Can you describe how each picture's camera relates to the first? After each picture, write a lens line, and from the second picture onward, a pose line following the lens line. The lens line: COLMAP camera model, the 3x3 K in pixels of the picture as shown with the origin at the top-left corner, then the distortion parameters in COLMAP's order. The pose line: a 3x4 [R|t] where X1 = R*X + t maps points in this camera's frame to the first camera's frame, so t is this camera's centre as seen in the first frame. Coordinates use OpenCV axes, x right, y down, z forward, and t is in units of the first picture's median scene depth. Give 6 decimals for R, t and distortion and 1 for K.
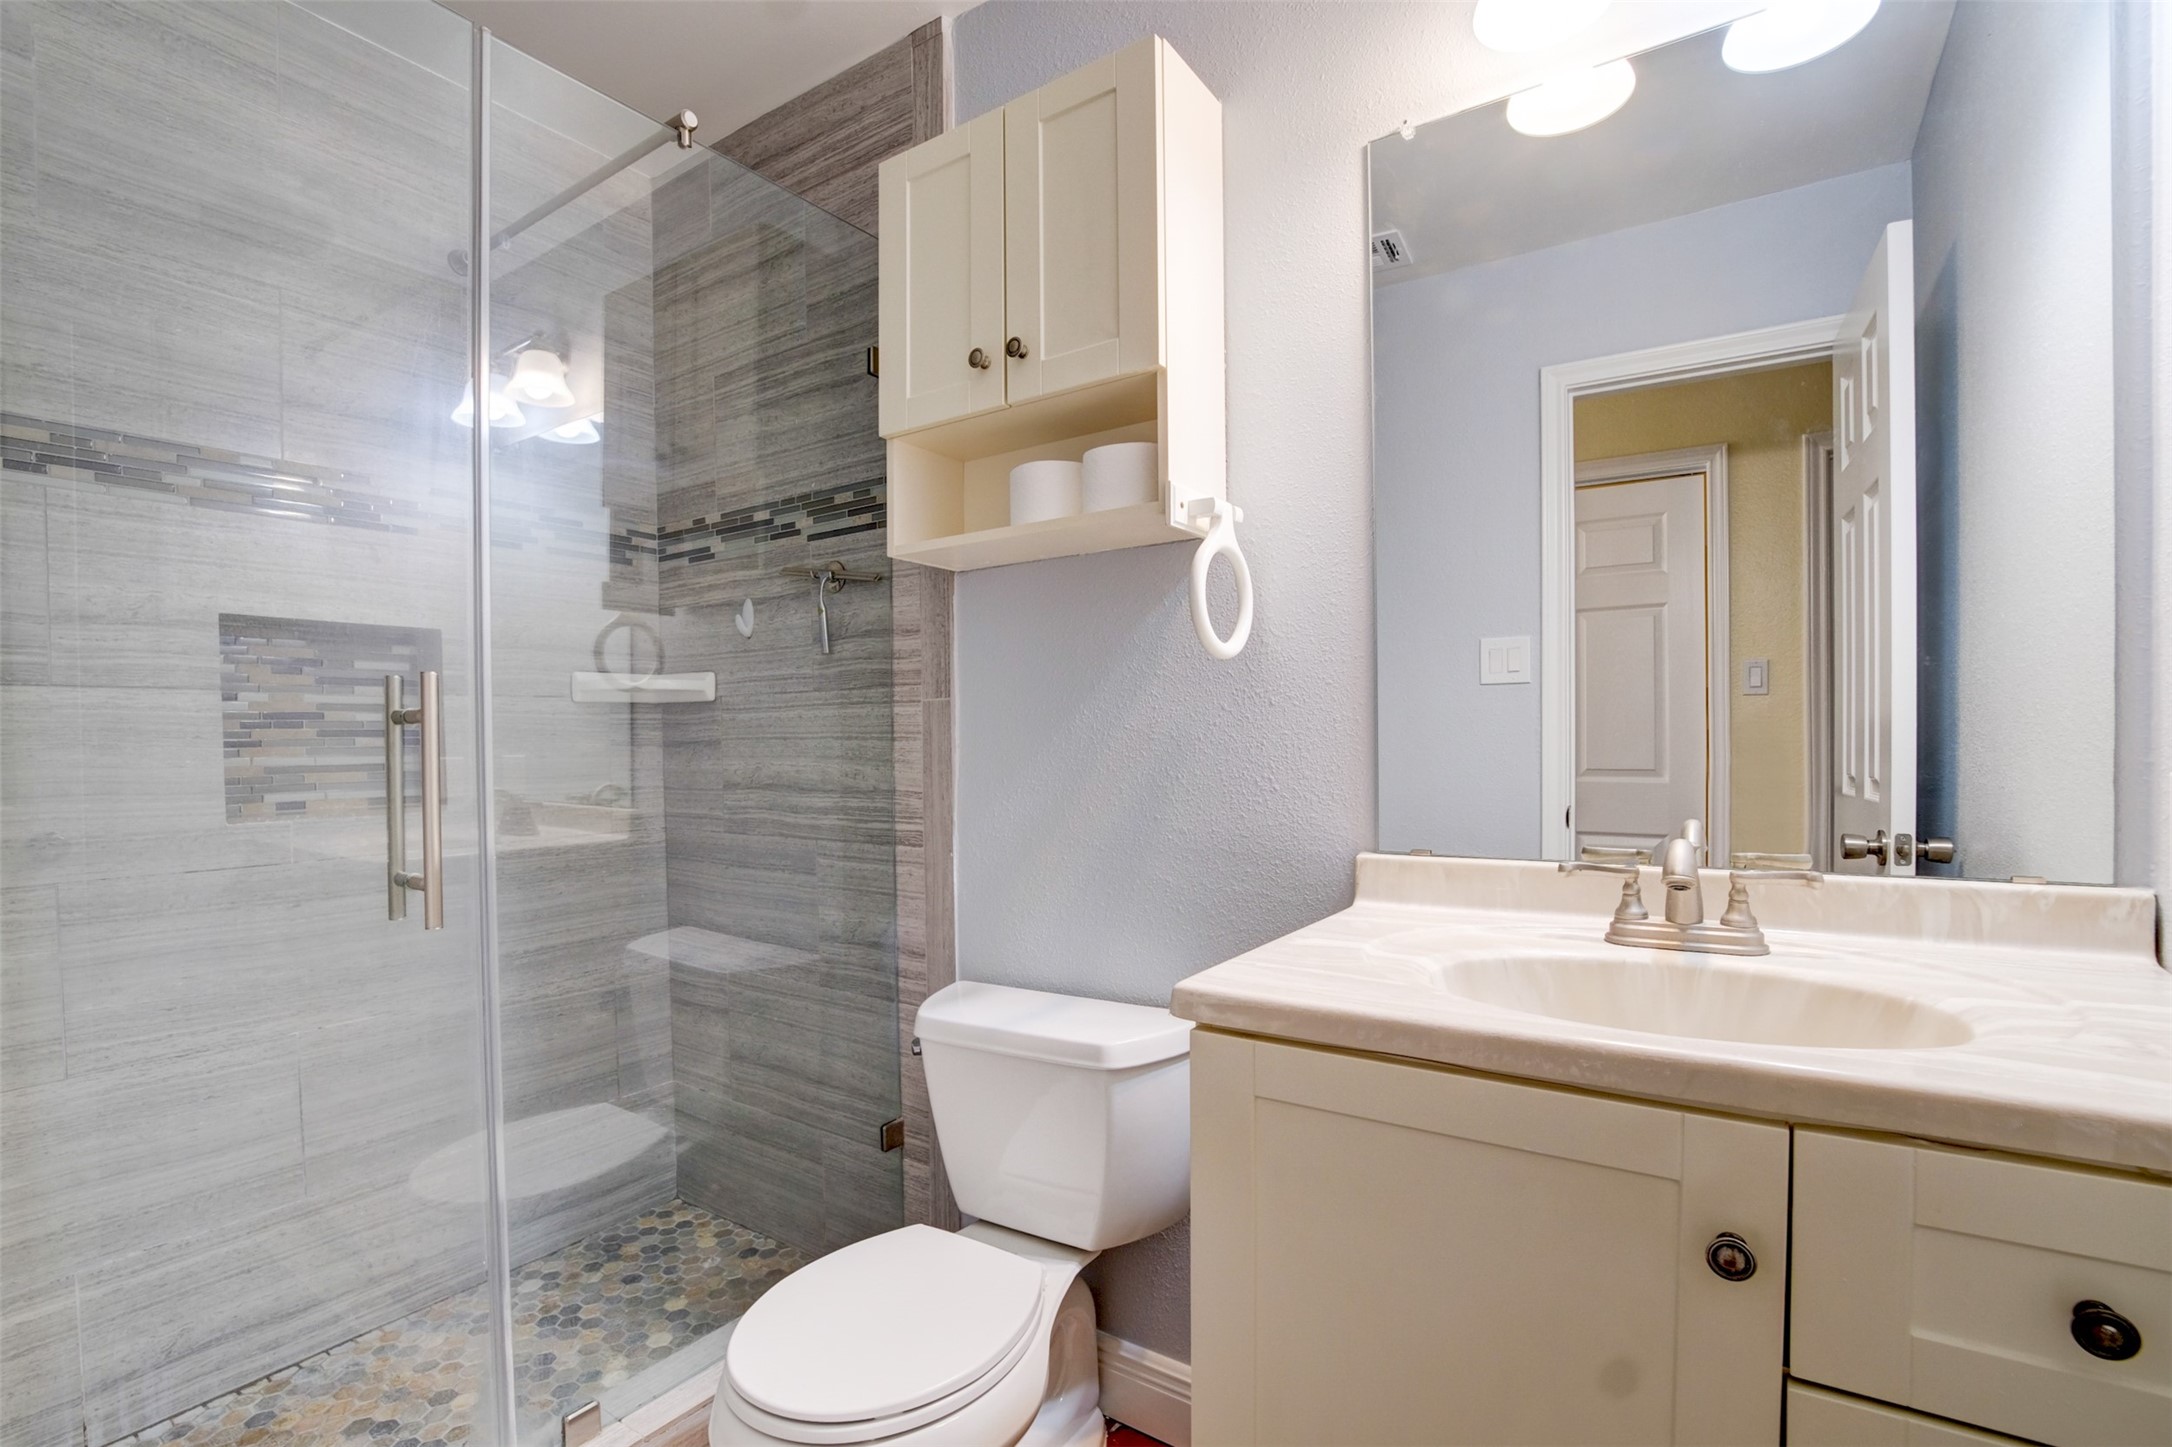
lens RADIAL K [[992.0, 0, 1063.0], [0, 992.0, 760.2], [0, 0, 1]] dist [-0.045250, 0.010152]
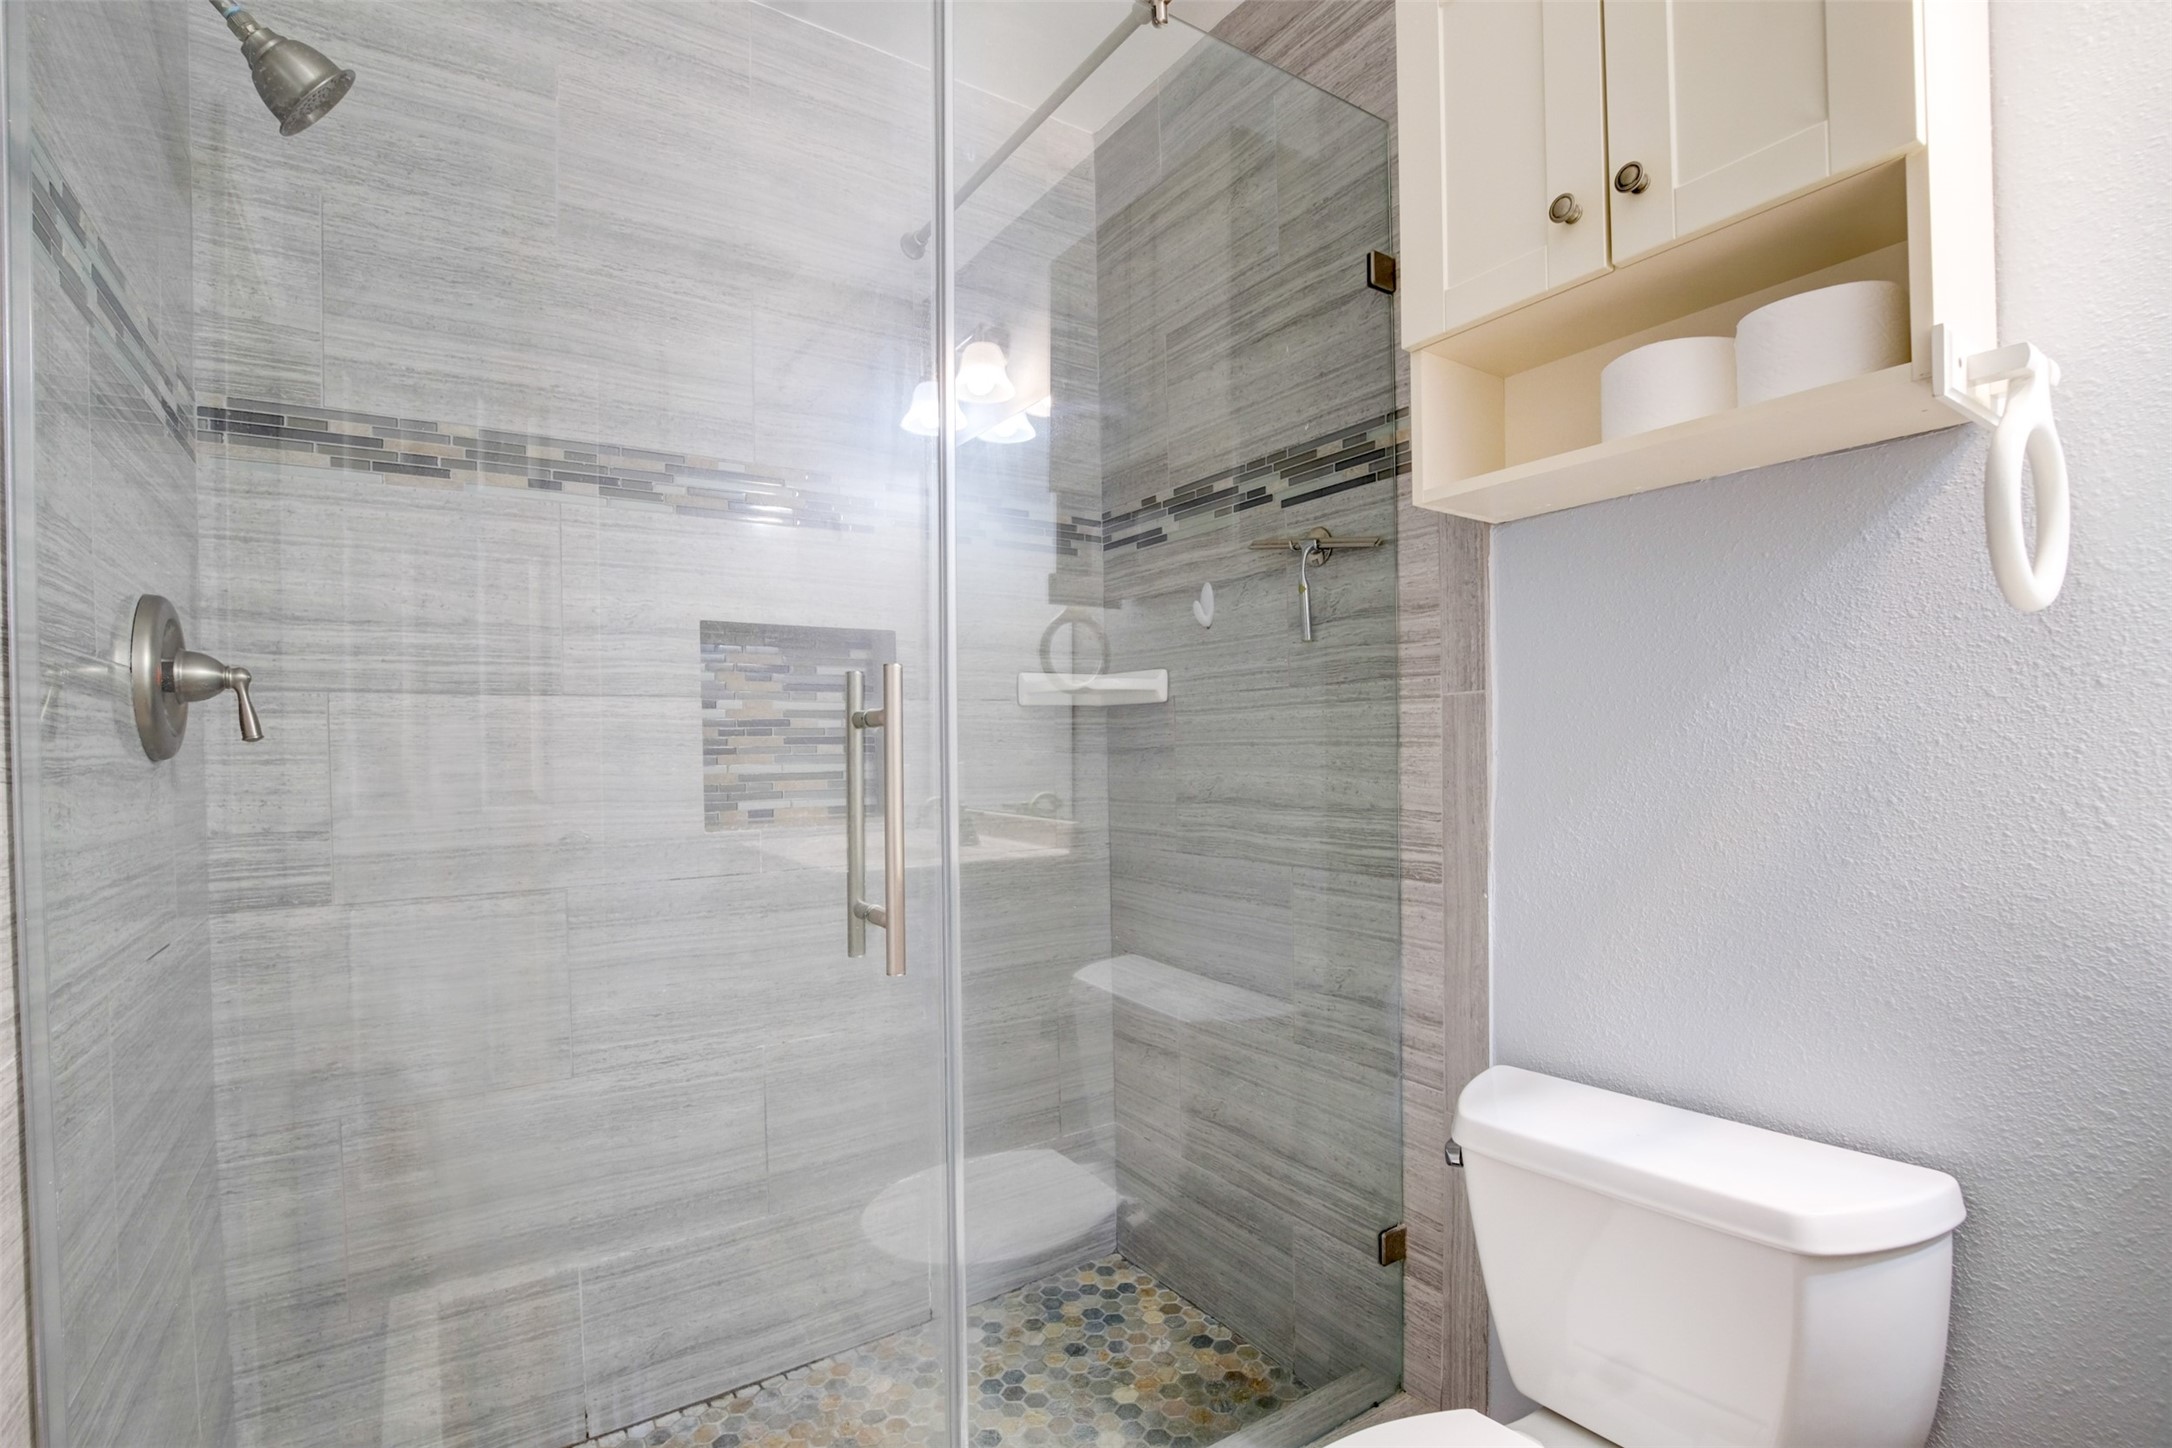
lens RADIAL K [[992.0, 0, 1063.0], [0, 992.0, 760.7], [0, 0, 1]] dist [-0.045250, 0.010152]
pose [[0.925782, 0.002259, -0.378051, -0.123926], [-0.004601, 0.999975, -0.005291, -0.003054], [0.378029, 0.006638, 0.925770, 0.172627]]
